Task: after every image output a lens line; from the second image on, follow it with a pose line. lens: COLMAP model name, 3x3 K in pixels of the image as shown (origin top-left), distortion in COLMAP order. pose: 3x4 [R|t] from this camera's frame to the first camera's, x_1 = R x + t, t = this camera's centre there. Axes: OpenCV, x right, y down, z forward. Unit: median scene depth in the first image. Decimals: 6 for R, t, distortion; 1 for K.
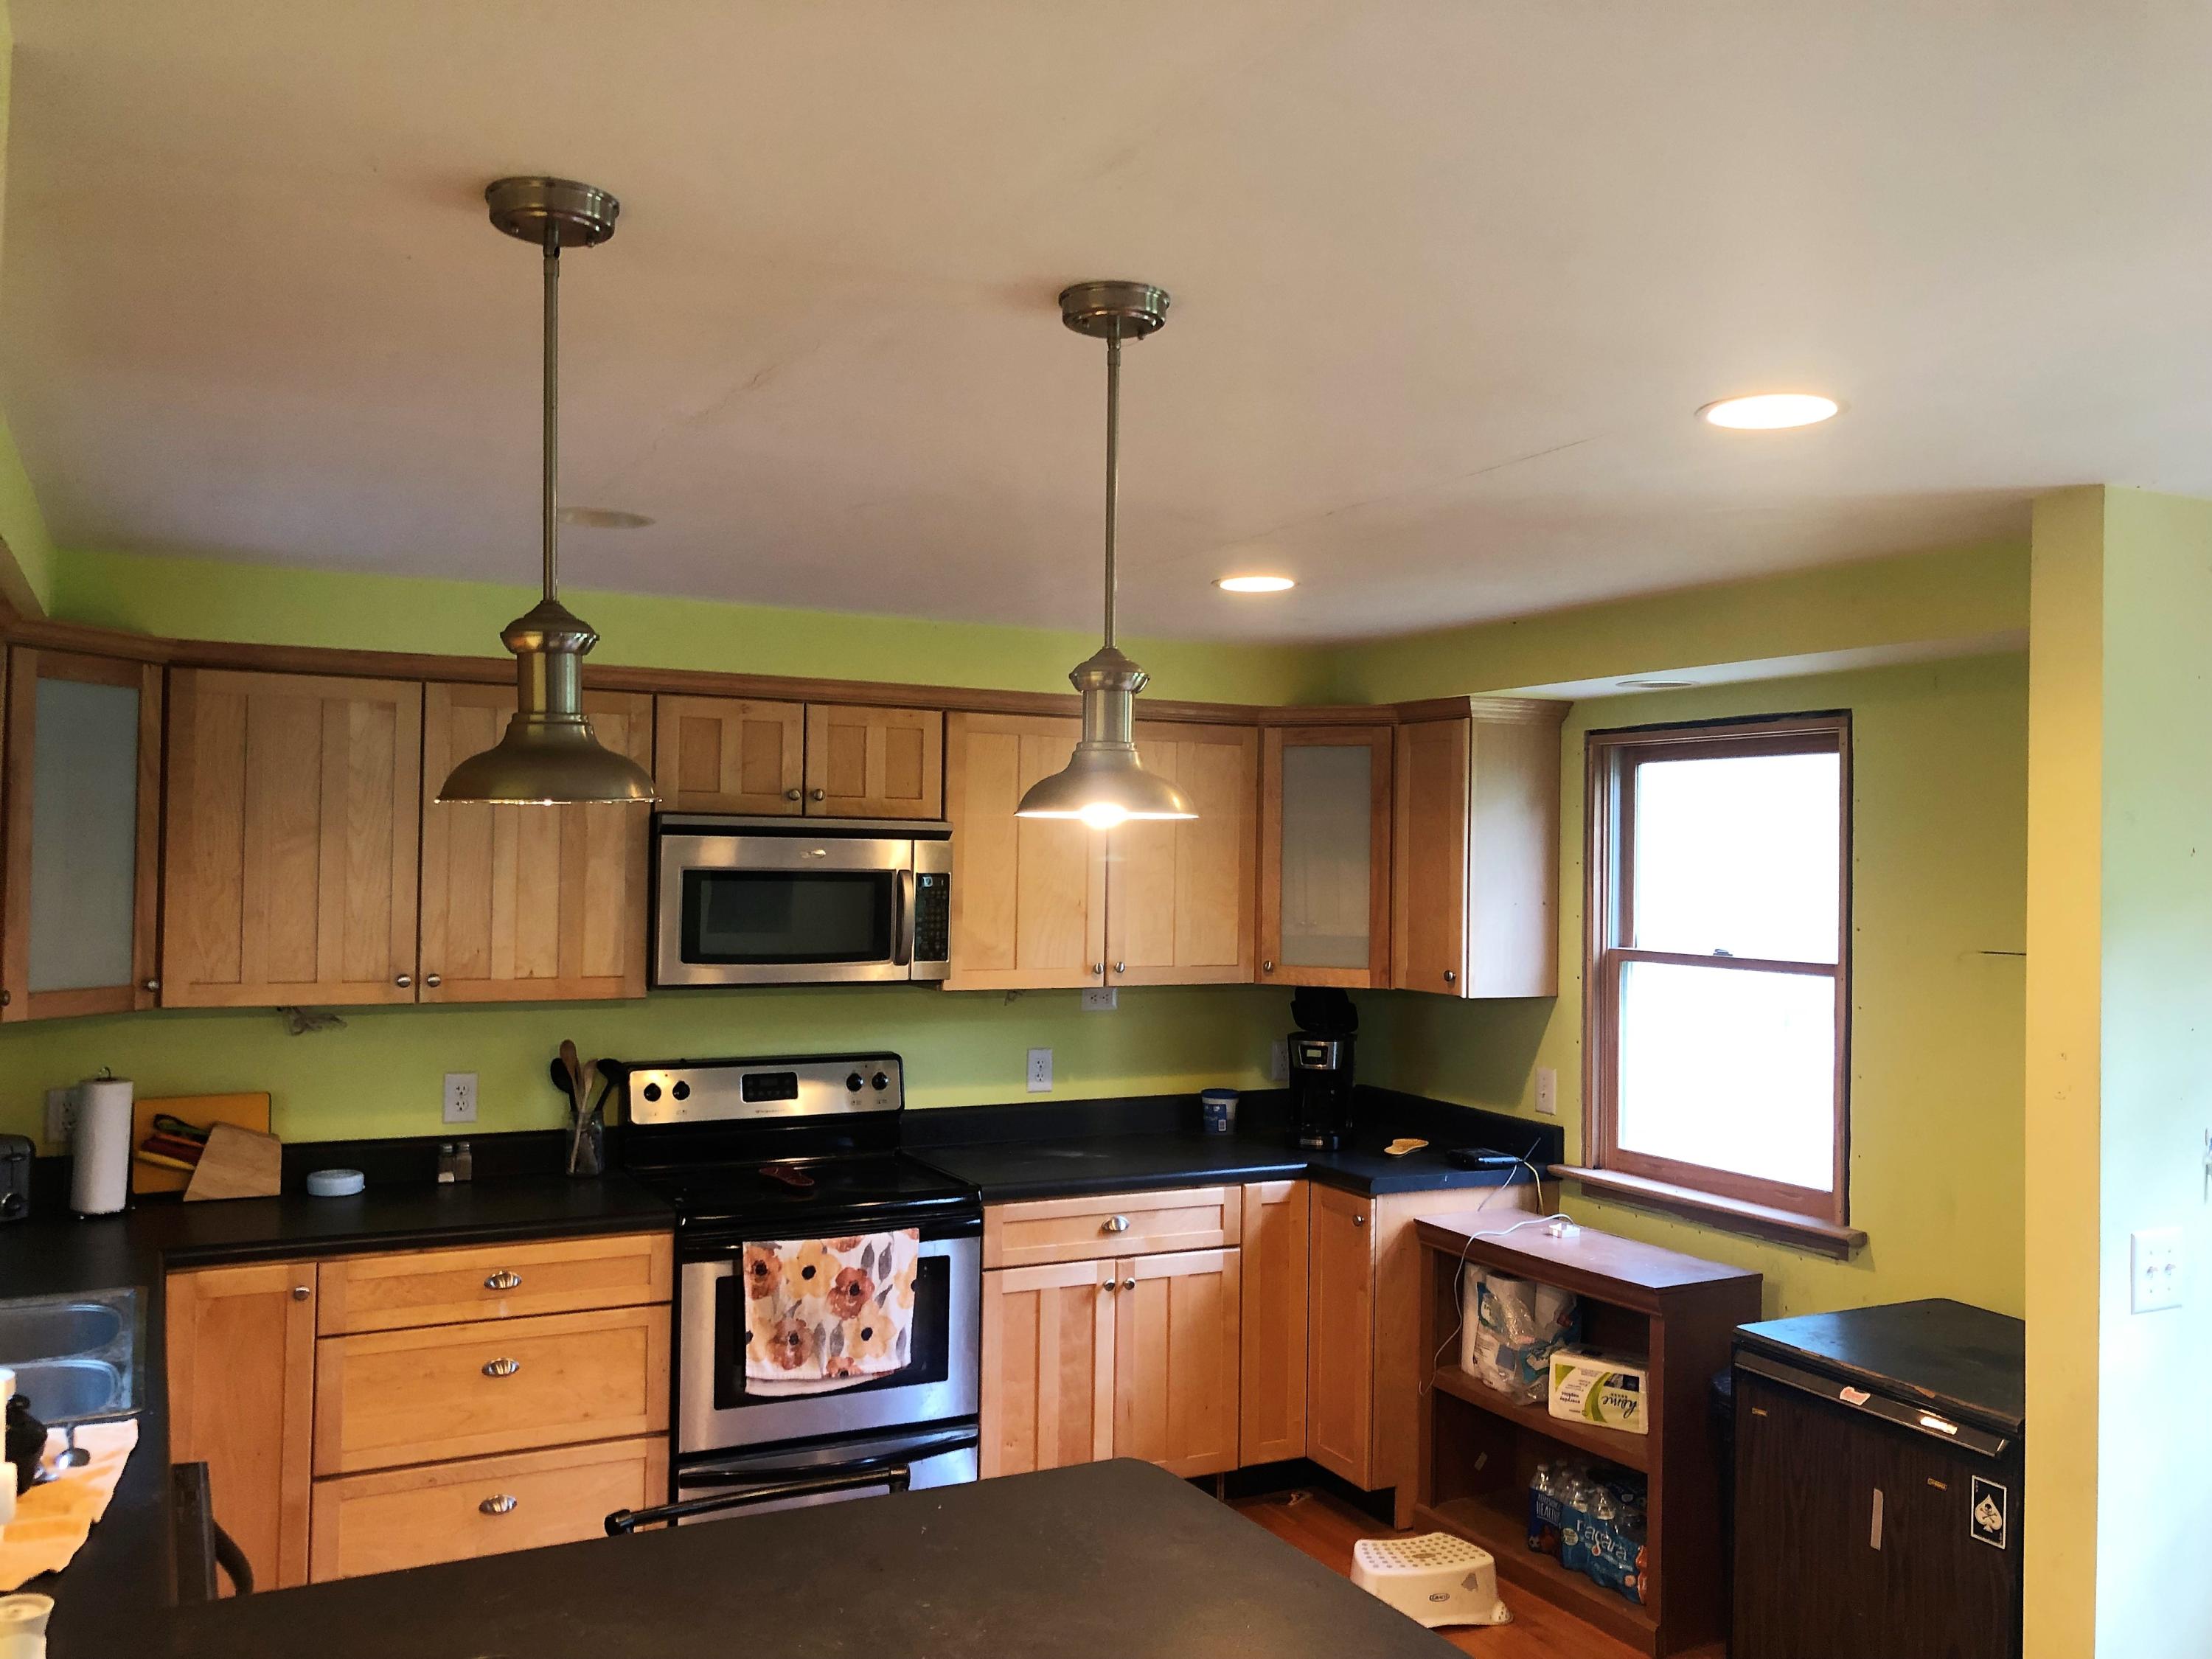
lens RADIAL K [[1763.3, 0, 1106.0], [0, 1763.3, 829.5], [0, 0, 1]] dist [0.005716, -0.012379]
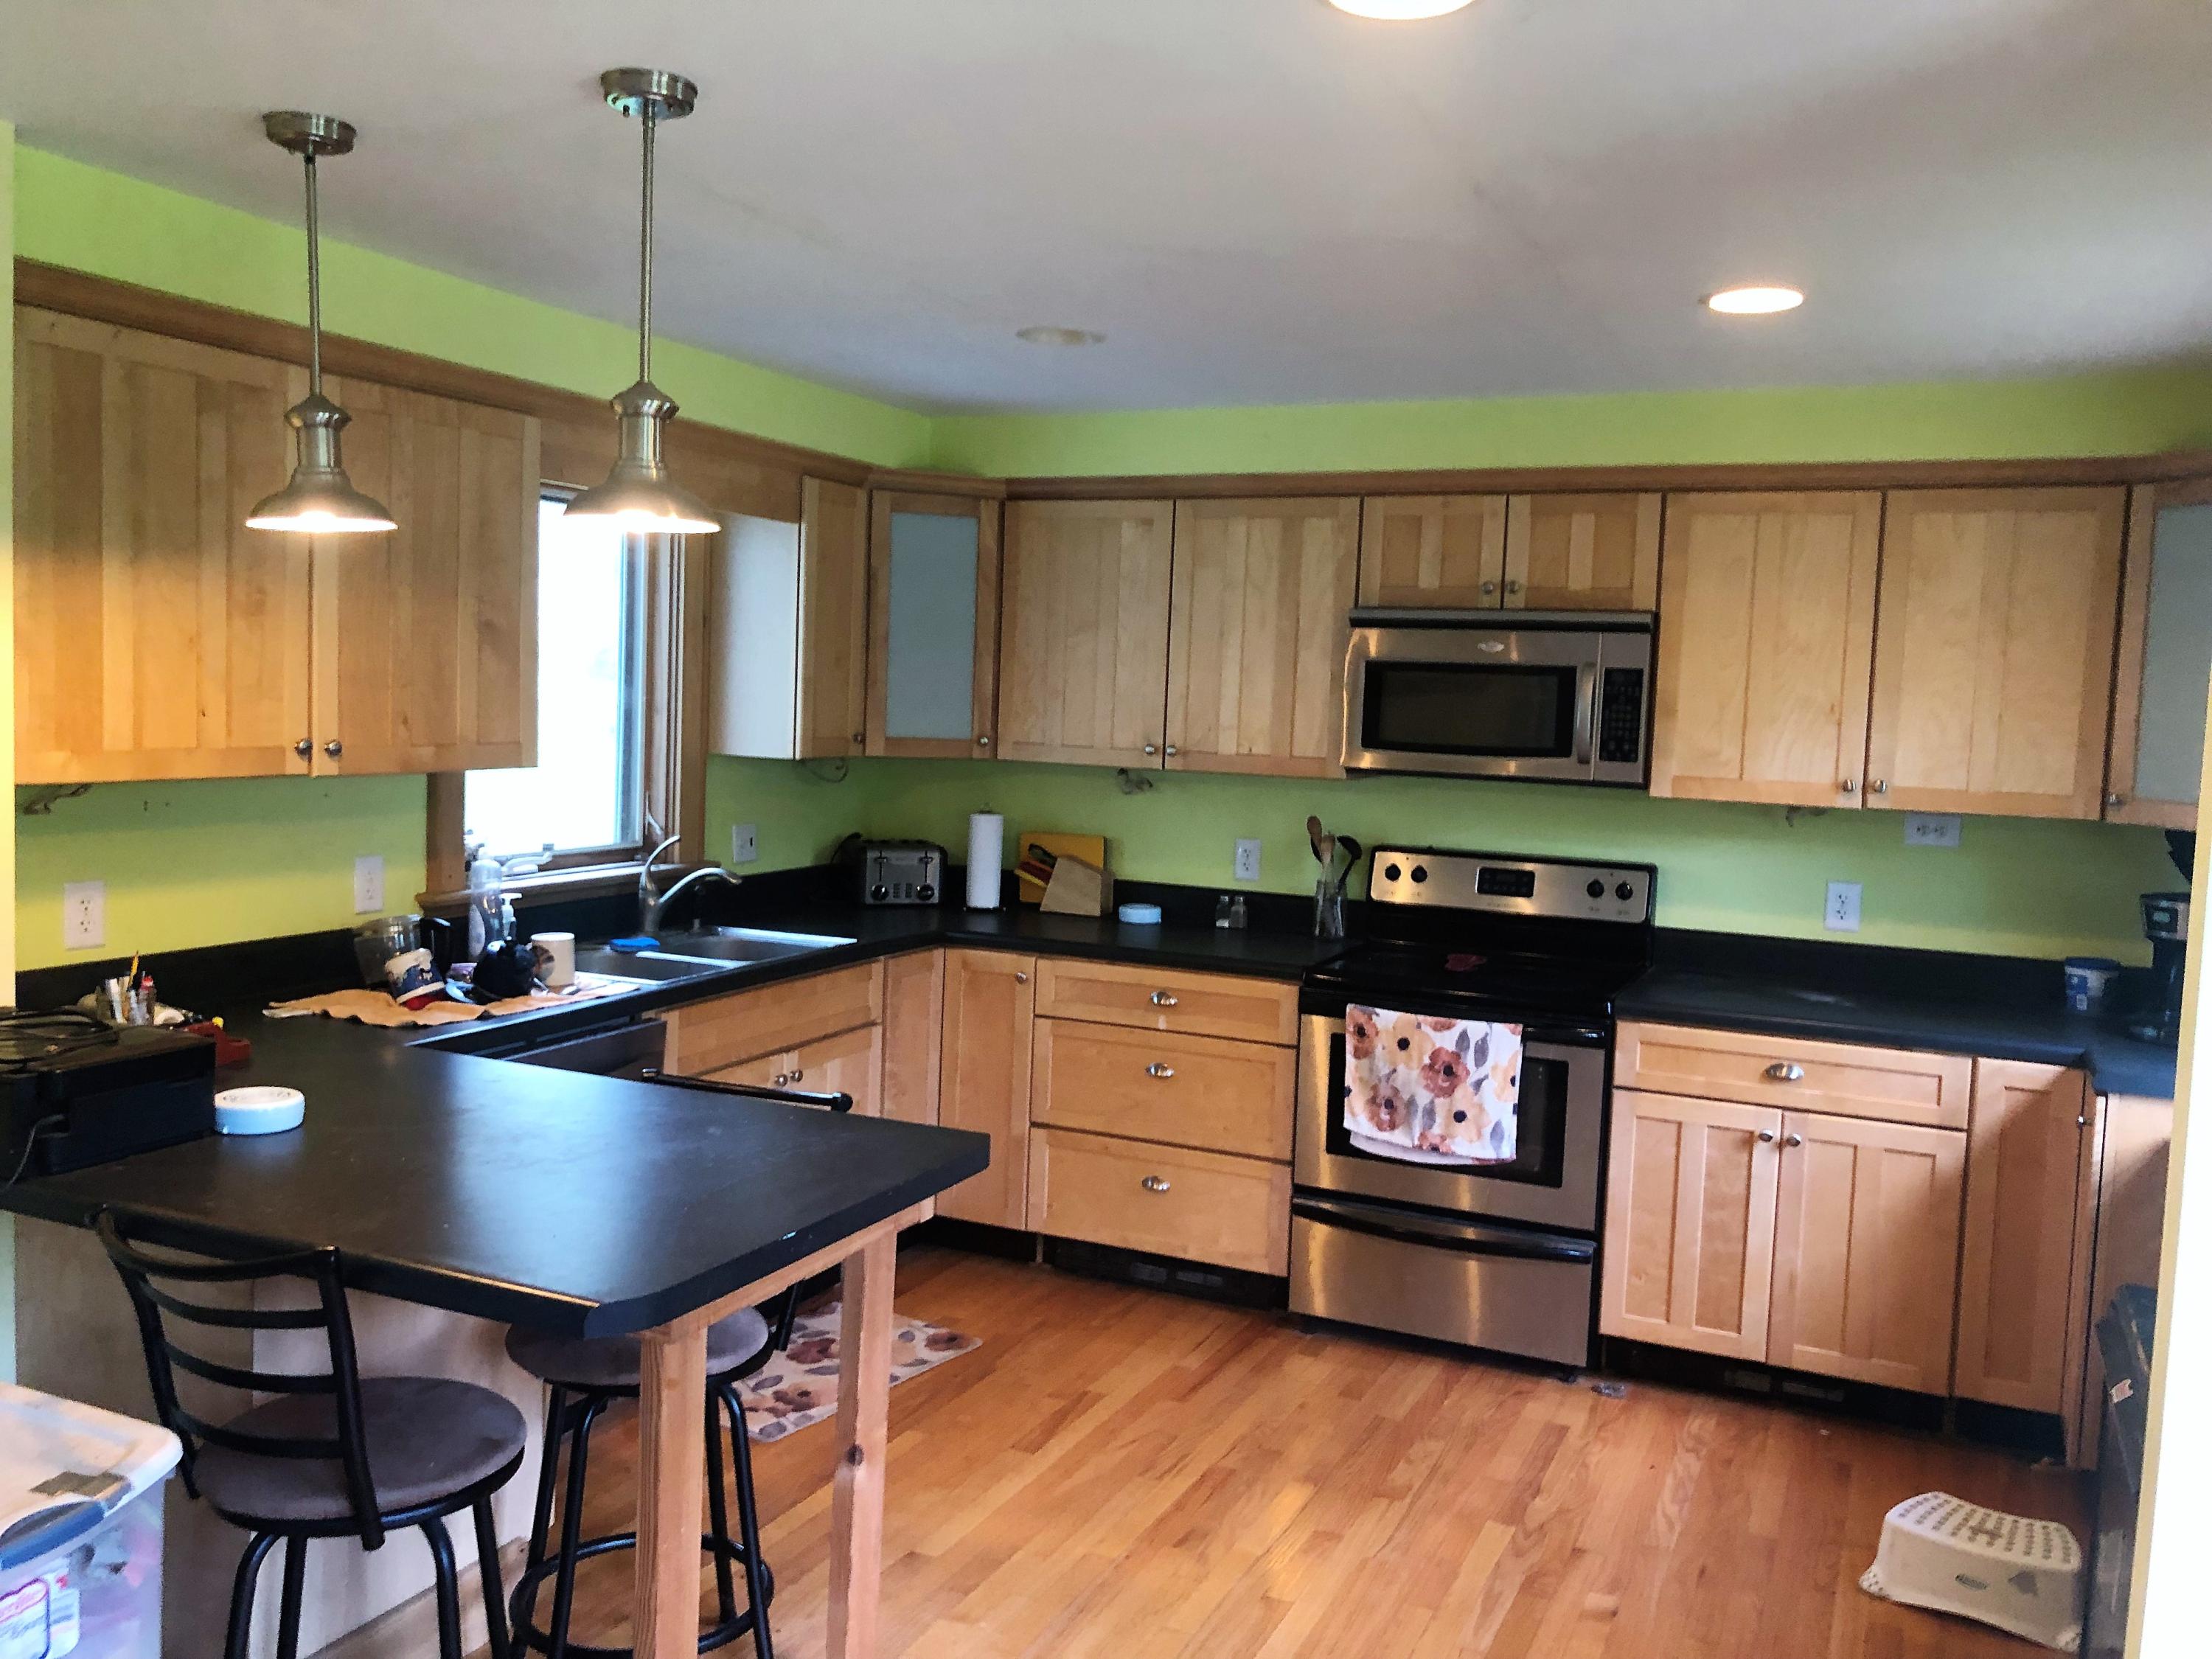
lens RADIAL K [[1806.6, 0, 1095.3], [0, 1806.6, 814.1], [0, 0, 1]] dist [0.043645, -0.058442]
pose [[0.615201, 0.063889, -0.785778, 0.540454], [-0.013890, 0.997435, 0.070224, 0.042131], [0.788248, -0.032288, 0.614510, 0.199746]]
